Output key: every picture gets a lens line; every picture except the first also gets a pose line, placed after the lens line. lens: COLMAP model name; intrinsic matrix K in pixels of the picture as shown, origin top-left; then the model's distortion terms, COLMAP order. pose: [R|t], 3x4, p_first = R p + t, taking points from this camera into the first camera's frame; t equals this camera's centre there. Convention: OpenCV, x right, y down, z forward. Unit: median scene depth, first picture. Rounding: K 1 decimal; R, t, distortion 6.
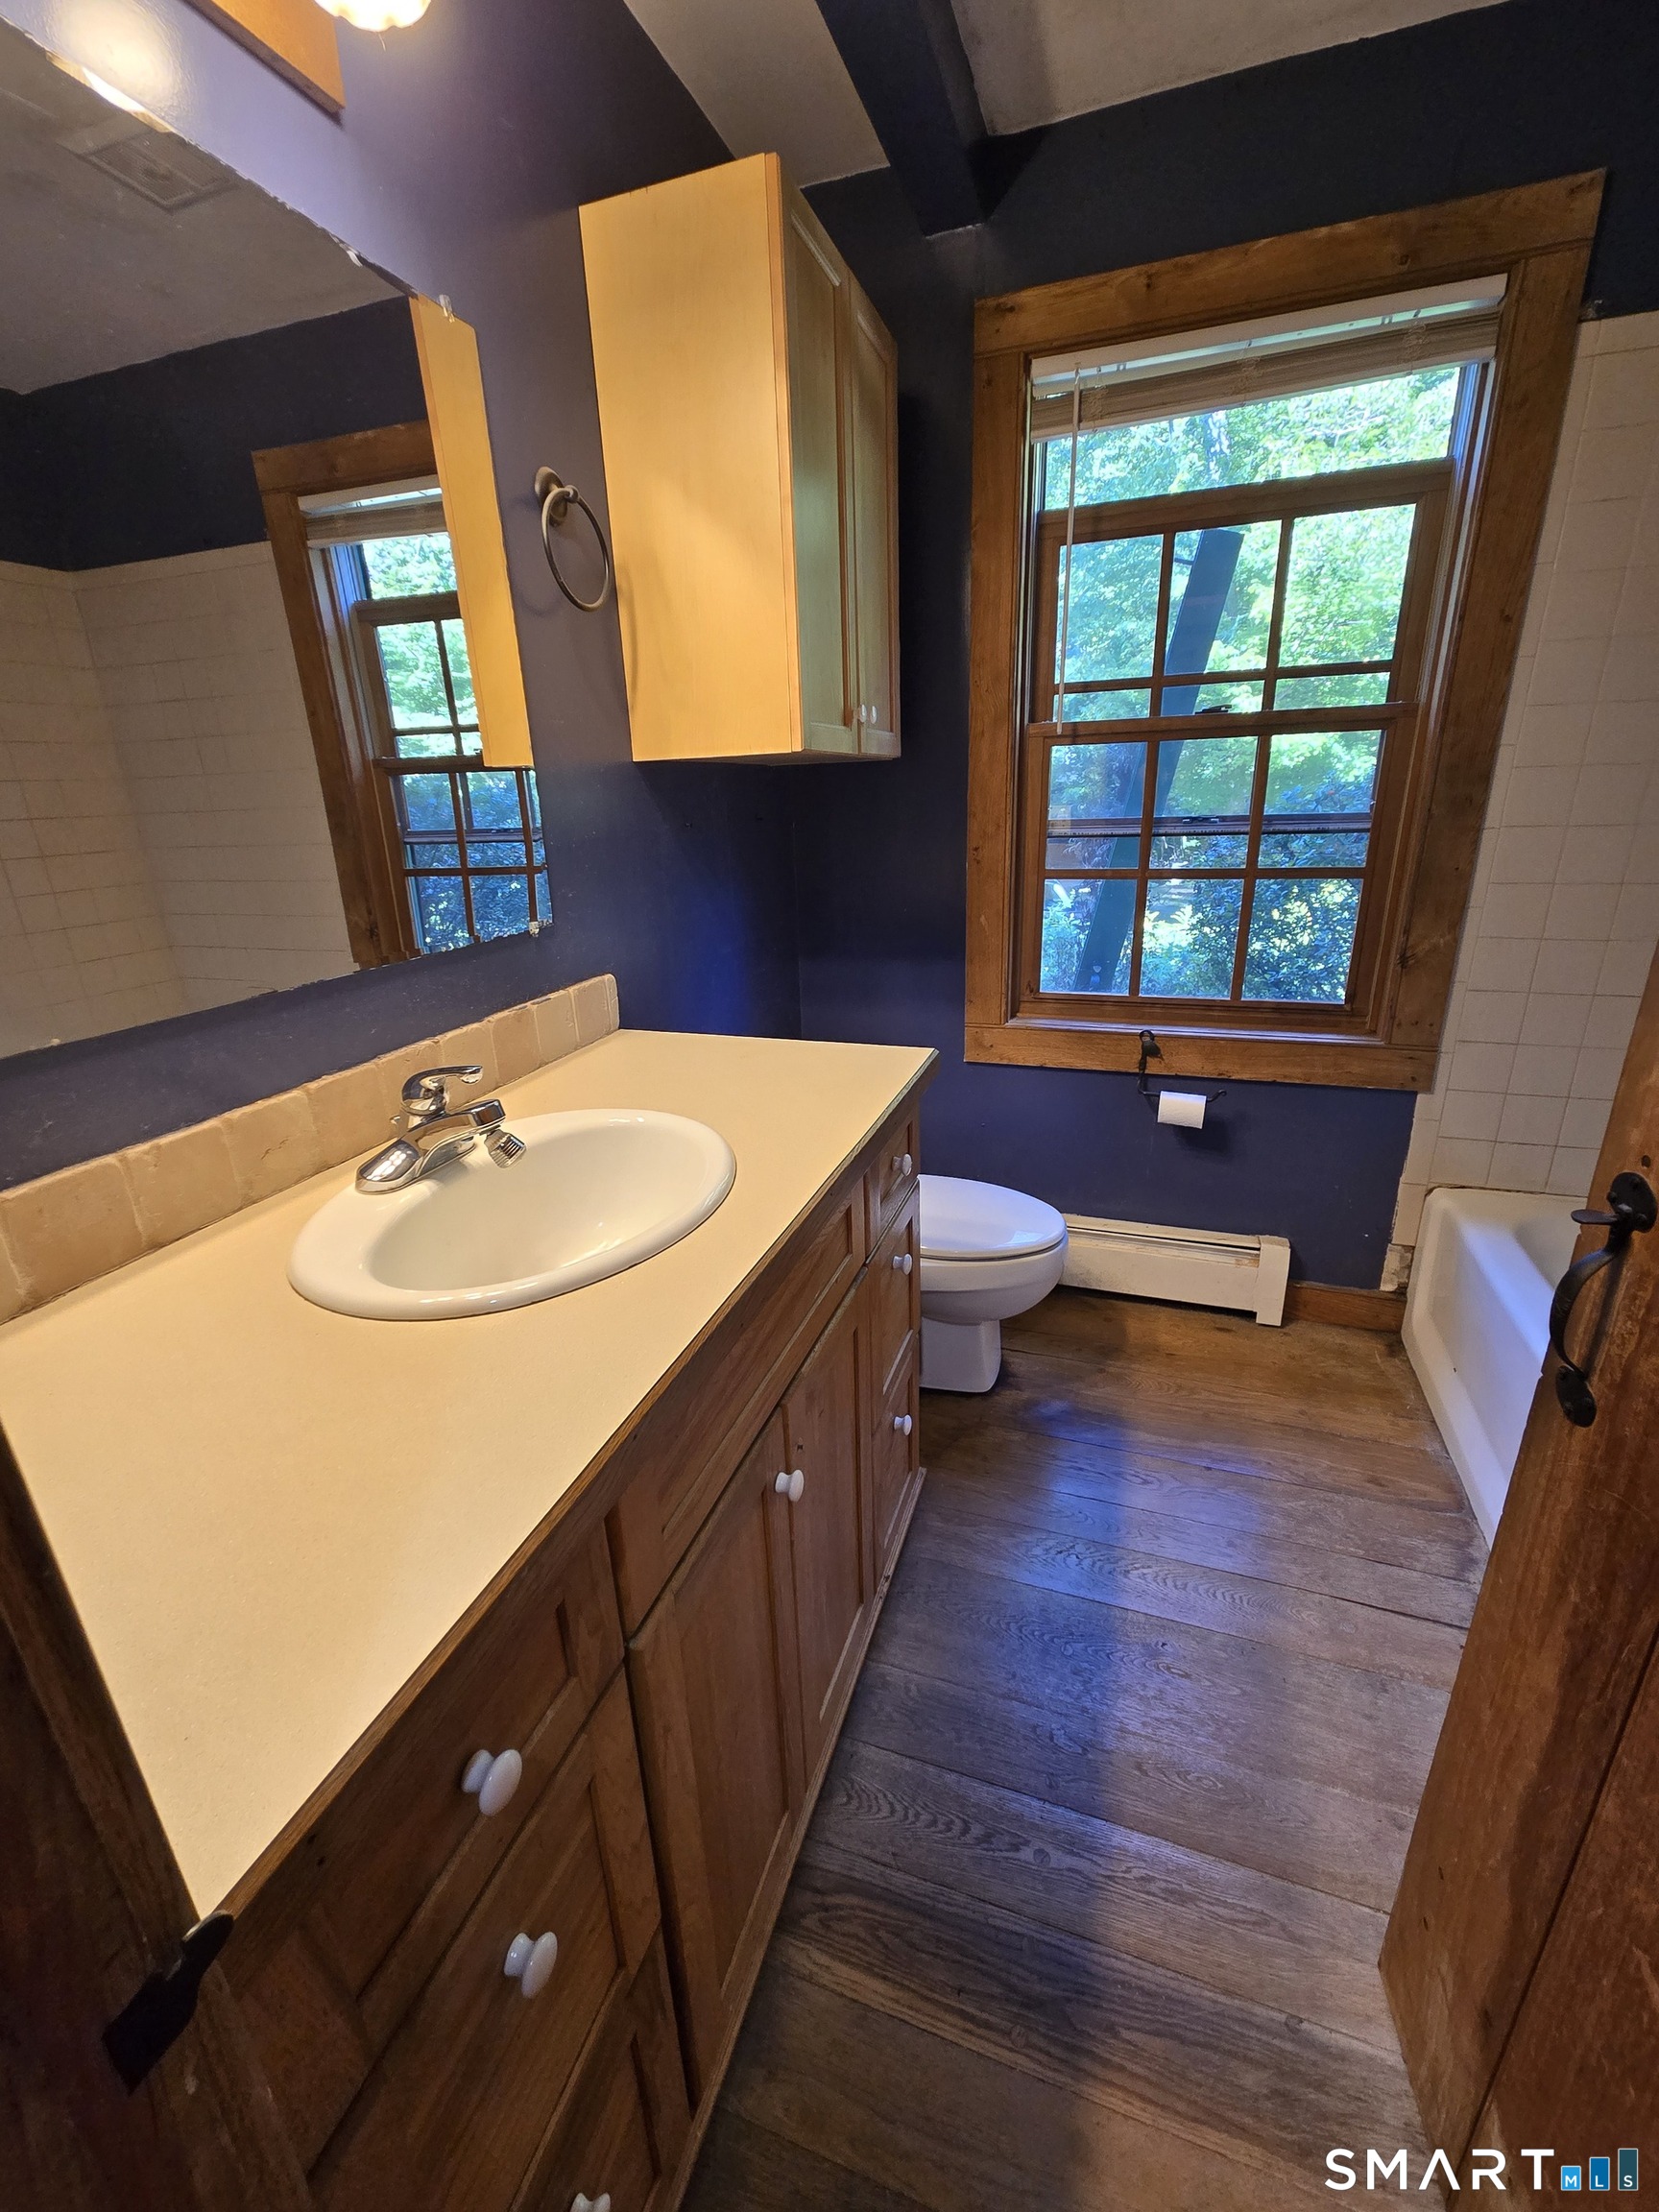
lens RADIAL K [[906.2, 0, 830.4], [0, 906.2, 1106.1], [0, 0, 1]] dist [0.002454, -0.000152]
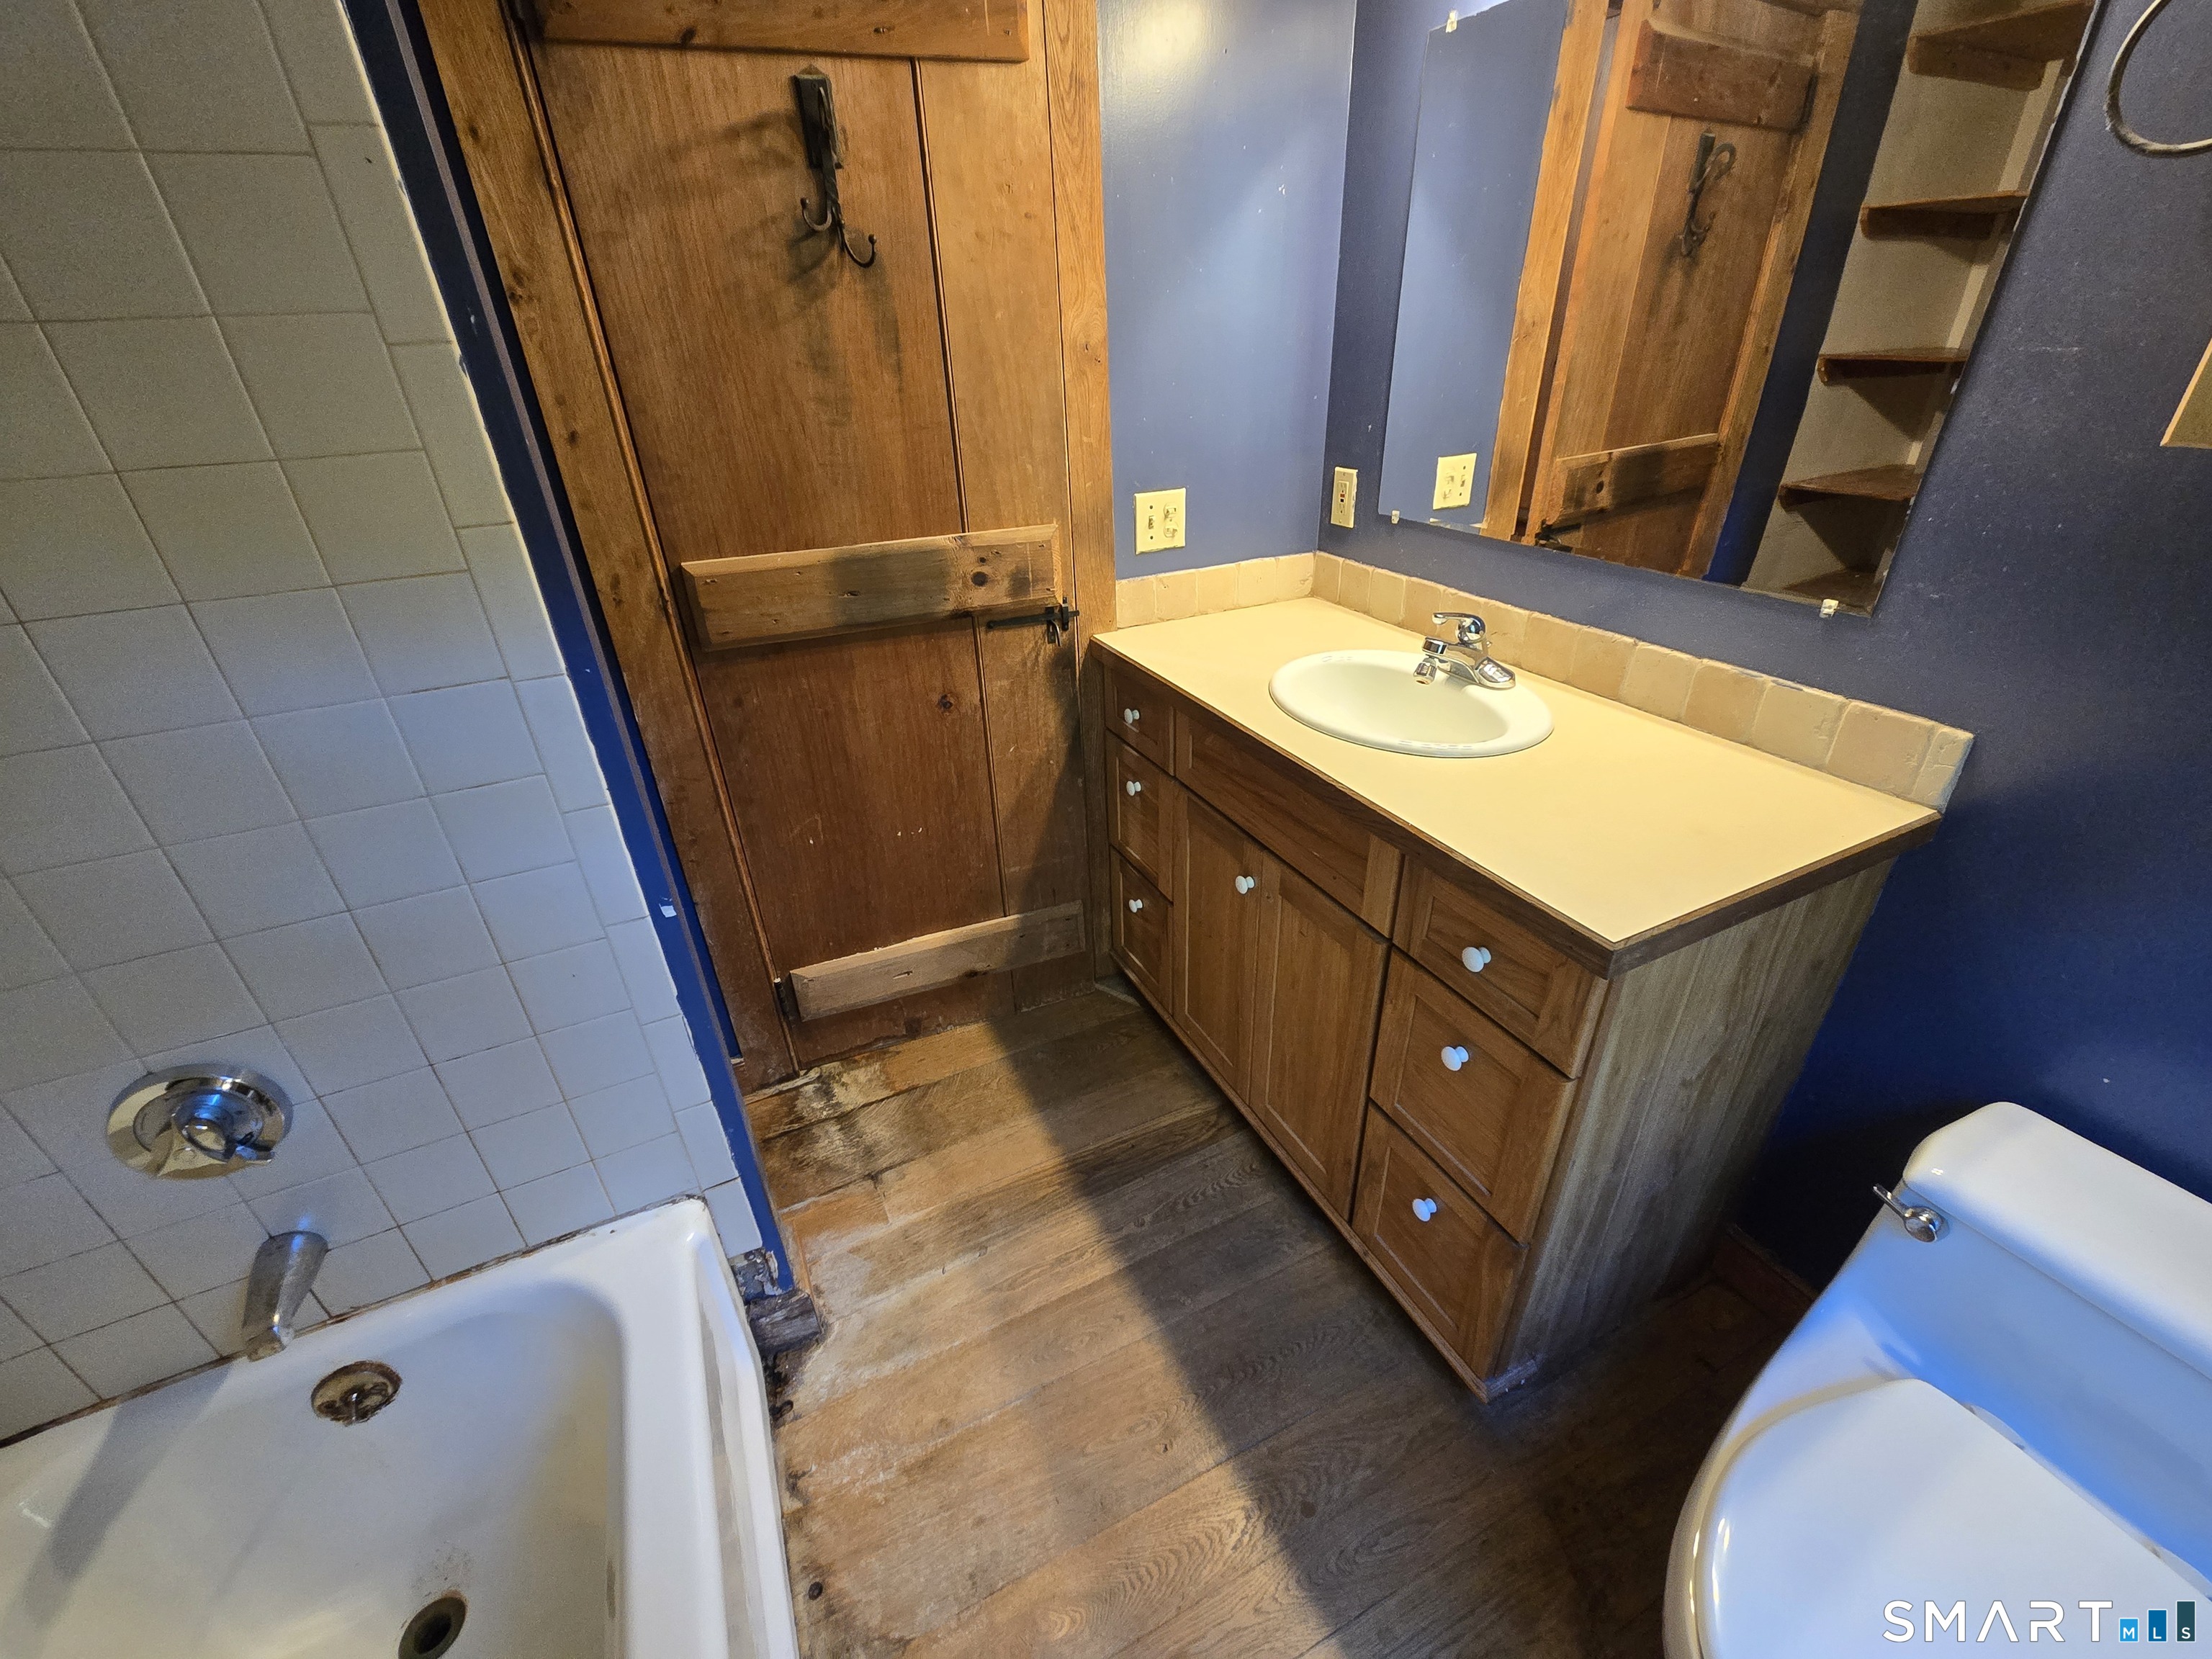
lens RADIAL K [[906.2, 0, 1105.9], [0, 906.2, 826.5], [0, 0, 1]] dist [0.002454, -0.000152]
pose [[-0.703956, 0.400190, -0.586765, 0.885660], [-0.171655, 0.705793, 0.687307, -0.629268], [0.689188, 0.584555, -0.428153, 1.232211]]
